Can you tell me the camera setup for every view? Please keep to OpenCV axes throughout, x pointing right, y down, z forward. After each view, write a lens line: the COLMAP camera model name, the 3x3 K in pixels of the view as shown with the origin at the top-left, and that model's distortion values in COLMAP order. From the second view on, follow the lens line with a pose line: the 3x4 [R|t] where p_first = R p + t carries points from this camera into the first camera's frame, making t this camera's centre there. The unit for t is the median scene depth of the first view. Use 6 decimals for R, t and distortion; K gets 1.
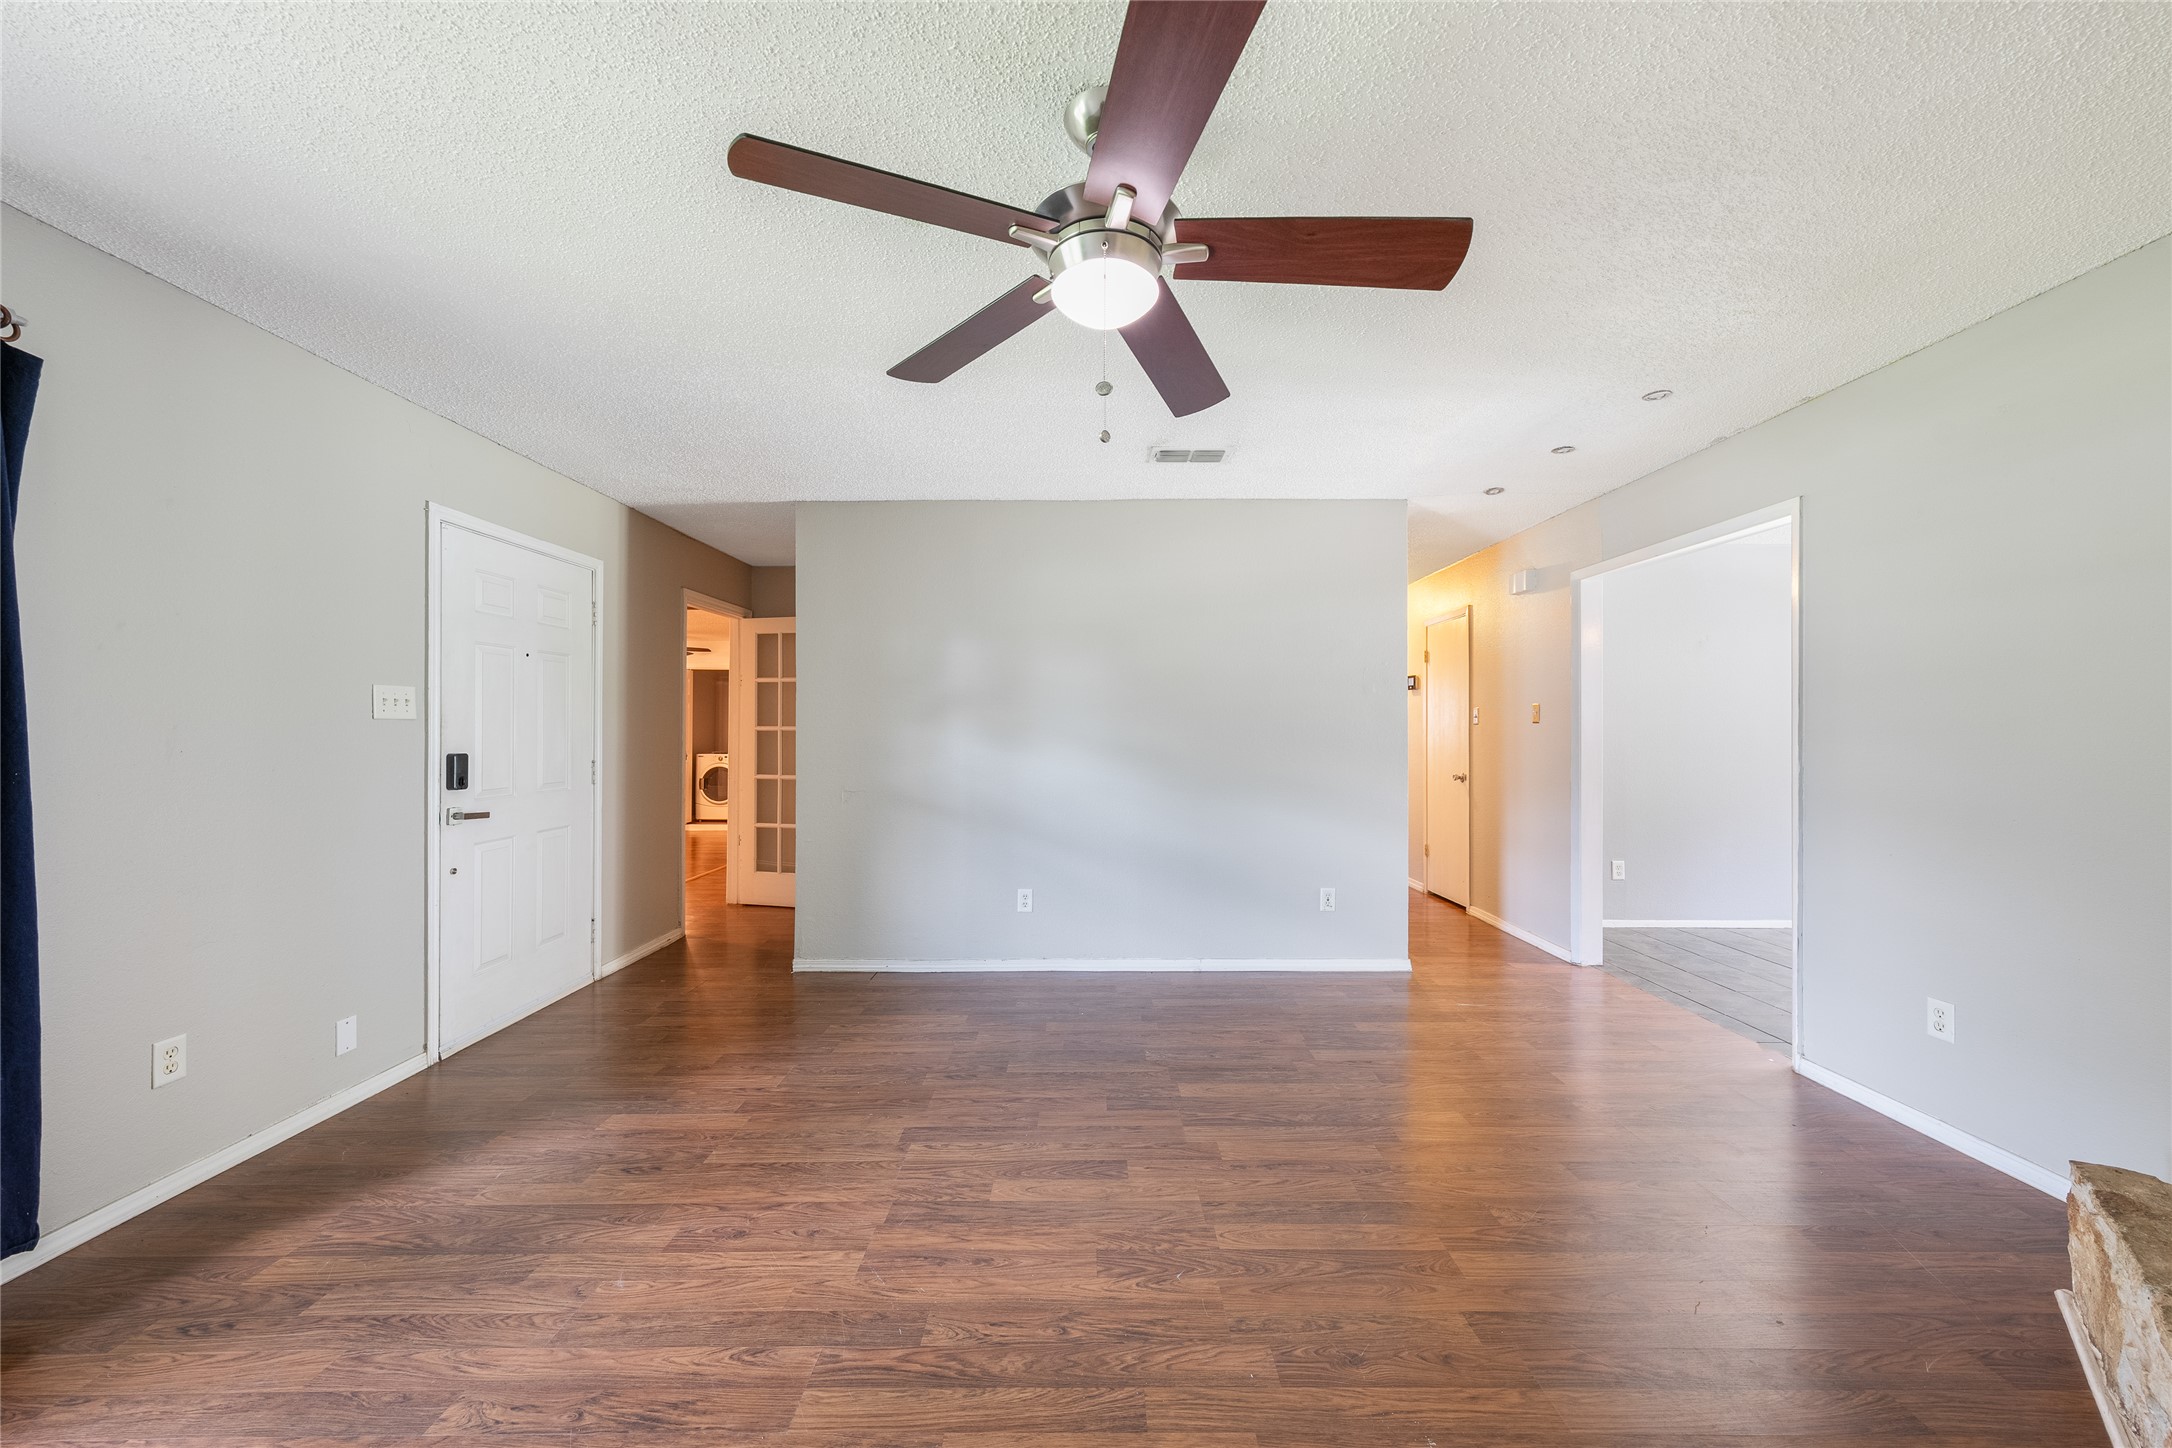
lens RADIAL K [[784.2, 0, 1092.6], [0, 784.2, 725.5], [0, 0, 1]] dist [-0.001426, 0.000151]
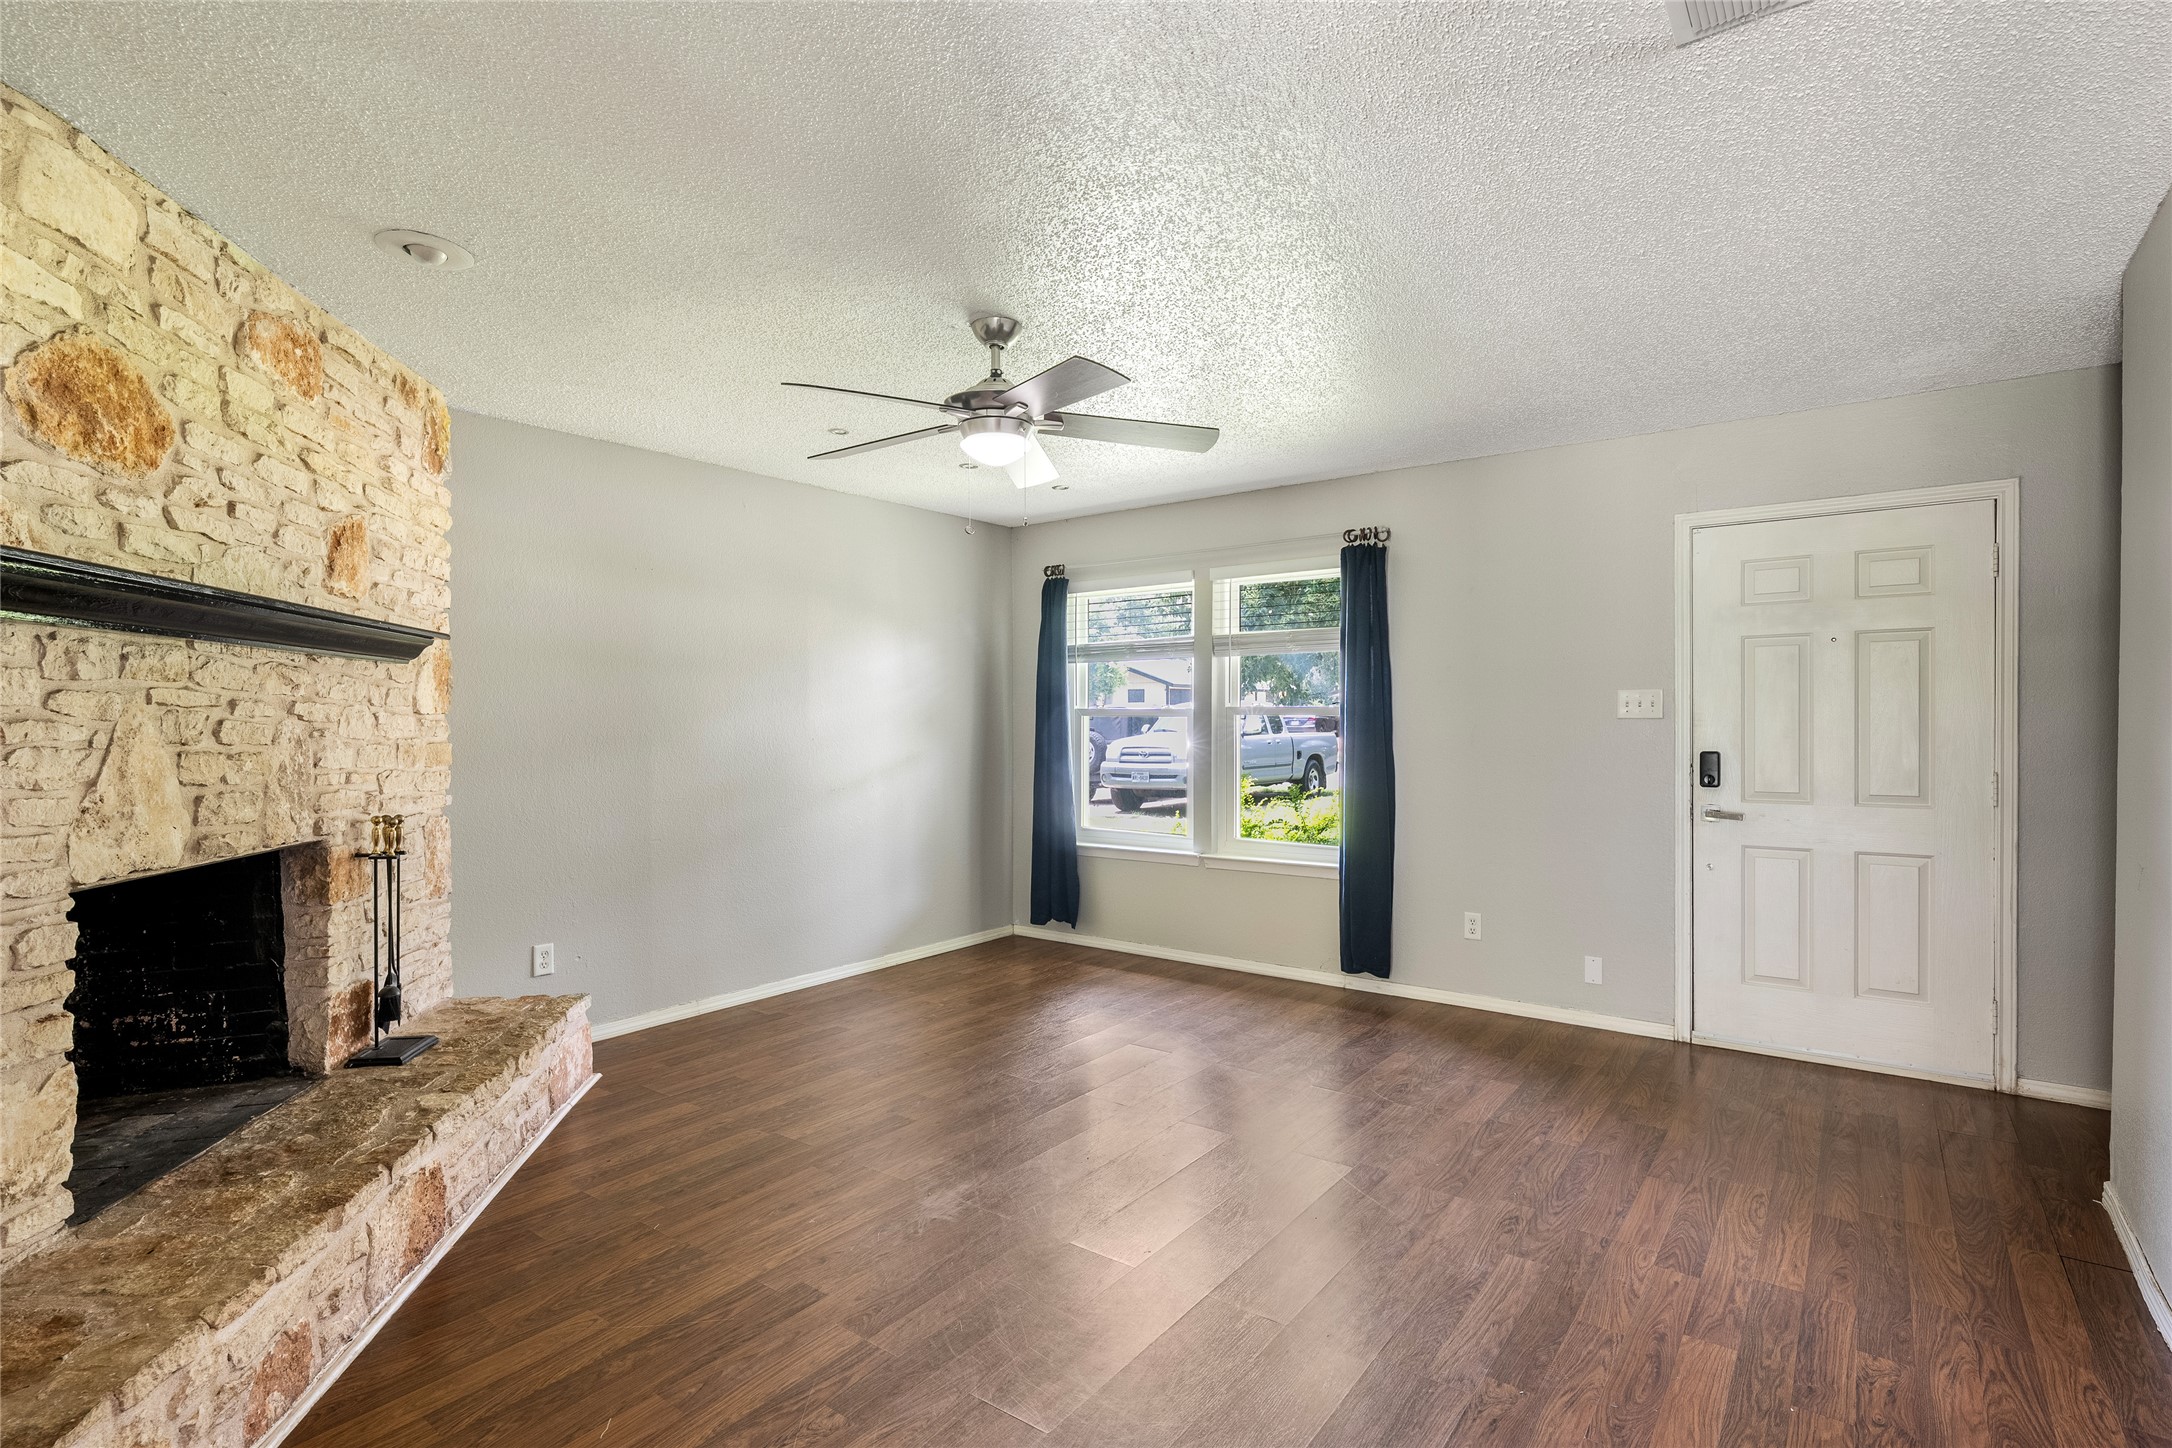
lens RADIAL K [[1054.4, 0, 1077.7], [0, 1054.4, 724.8], [0, 0, 1]] dist [0.002659, 0.000355]
pose [[-0.614850, 0.007477, -0.788609, 1.124639], [0.008236, 0.999961, 0.003060, -0.014061], [0.788601, -0.004614, -0.614887, 1.749800]]
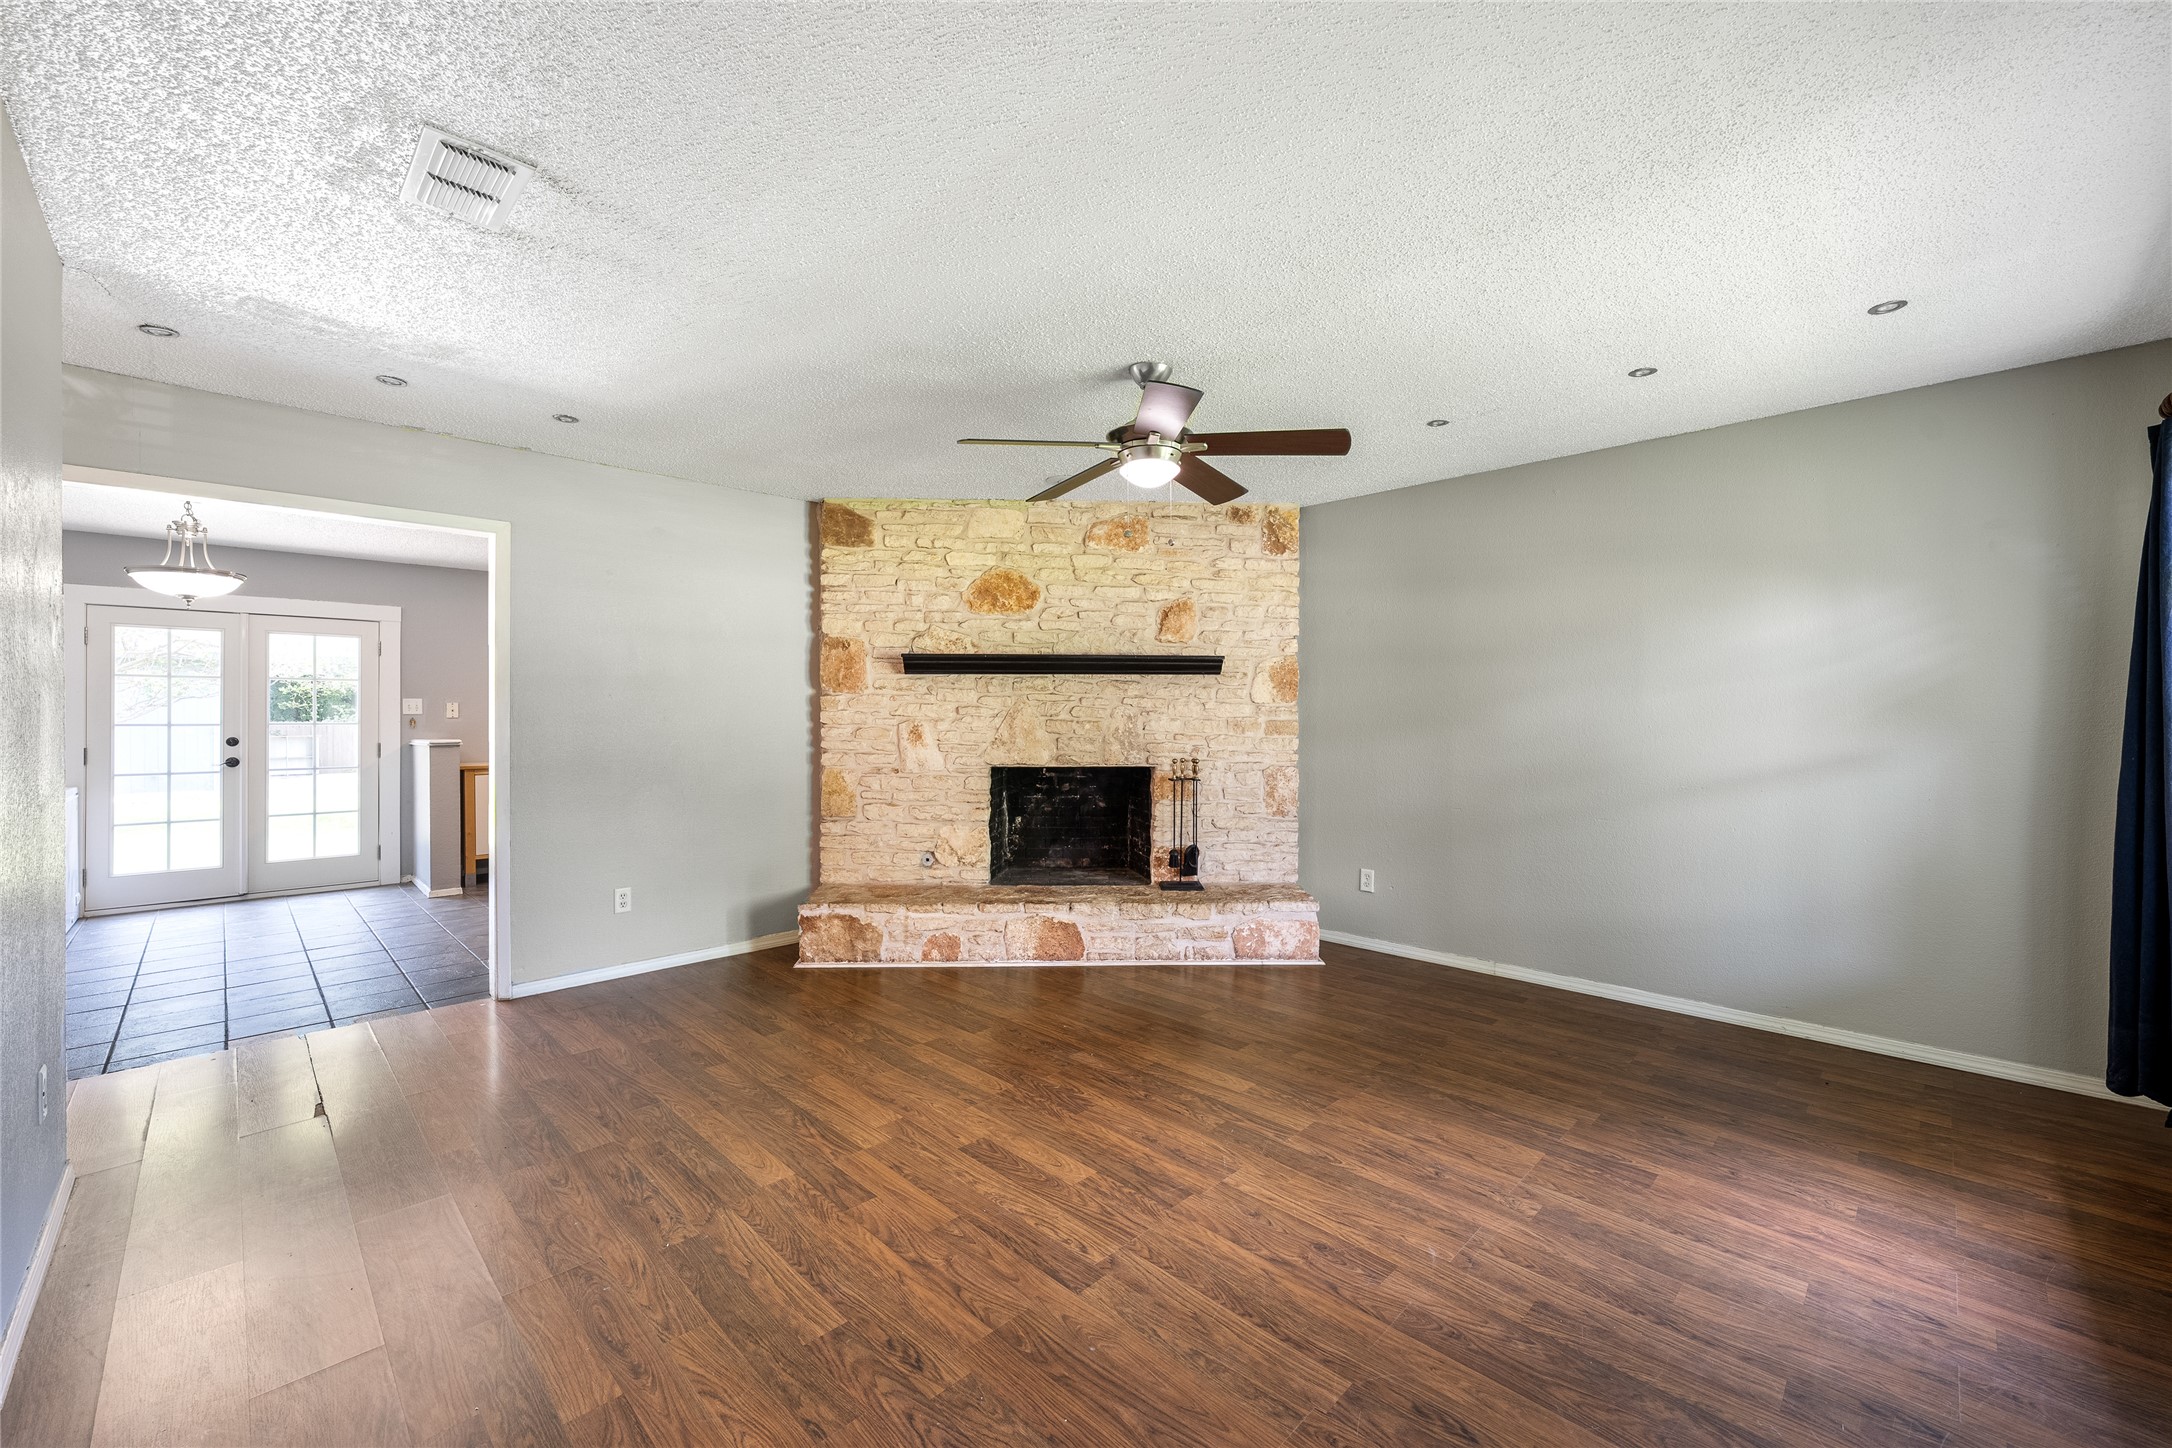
lens RADIAL K [[850.6, 0, 1082.3], [0, 850.6, 716.0], [0, 0, 1]] dist [0.001632, 0.000078]
pose [[-0.701199, -0.001694, 0.712964, -0.924365], [-0.004042, 0.999991, -0.001599, 0.005414], [-0.712955, -0.004003, -0.701199, 1.816734]]
